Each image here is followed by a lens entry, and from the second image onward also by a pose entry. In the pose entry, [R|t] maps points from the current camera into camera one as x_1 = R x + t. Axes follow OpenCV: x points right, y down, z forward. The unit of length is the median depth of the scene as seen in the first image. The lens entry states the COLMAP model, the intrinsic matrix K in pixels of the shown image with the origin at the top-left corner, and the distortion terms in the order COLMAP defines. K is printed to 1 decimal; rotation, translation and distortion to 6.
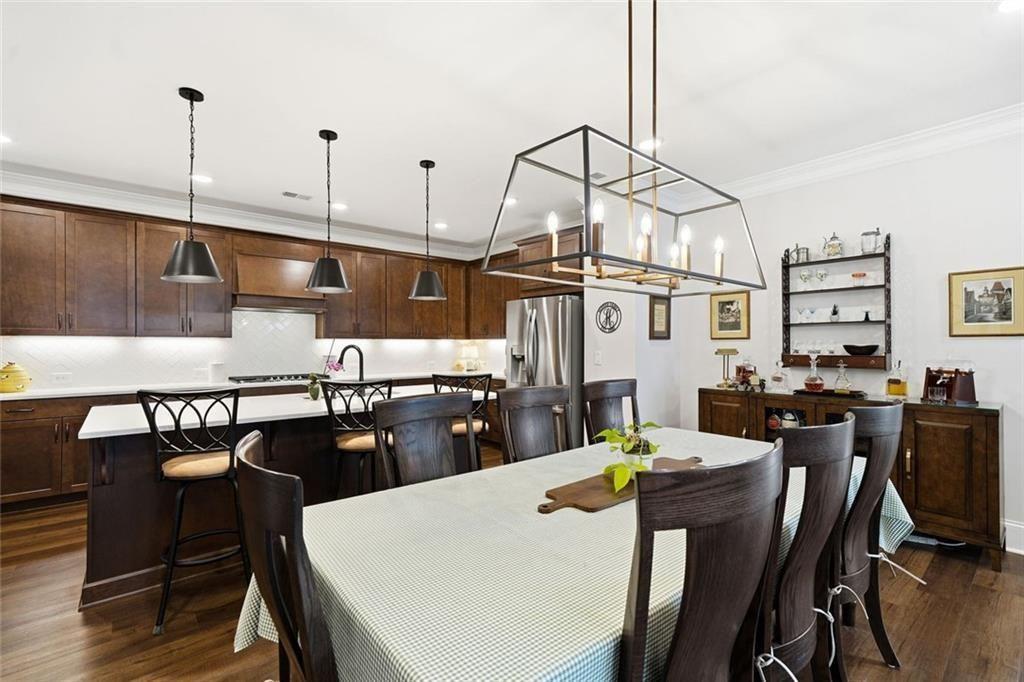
lens RADIAL K [[499.7, 0, 513.6], [0, 499.7, 349.9], [0, 0, 1]] dist [0.014510, 0.000139]
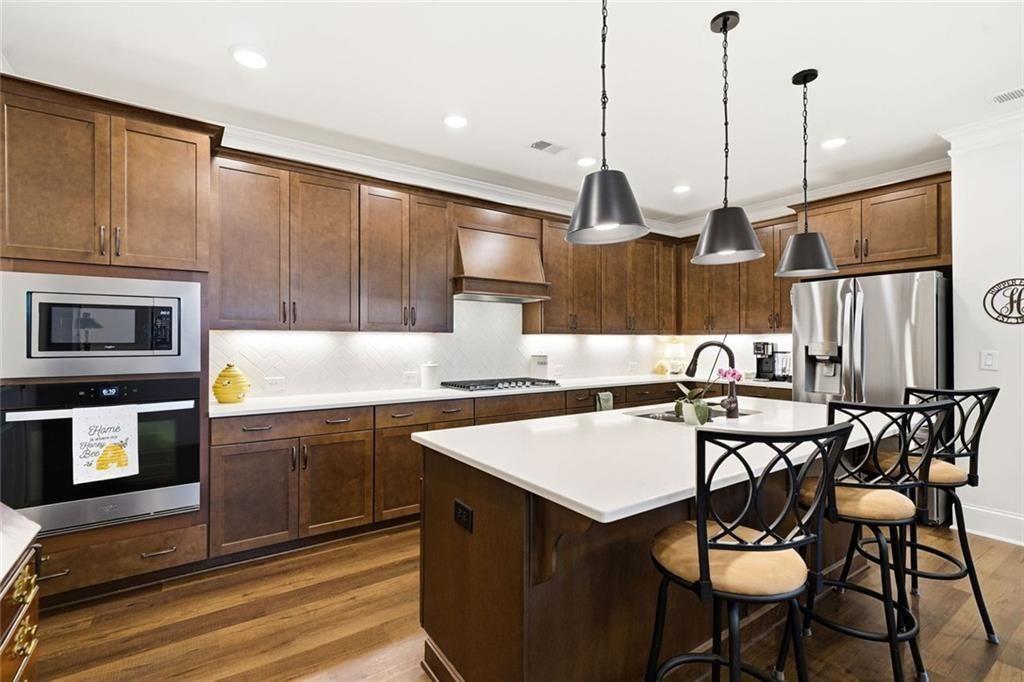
lens RADIAL K [[516.7, 0, 512.0], [0, 516.7, 343.7], [0, 0, 1]] dist [0.003348, 0.000344]
pose [[0.995026, -0.000331, -0.099619, -0.391999], [-0.000423, 0.999971, -0.007549, -0.001138], [0.099619, 0.007554, 0.994997, 0.203069]]
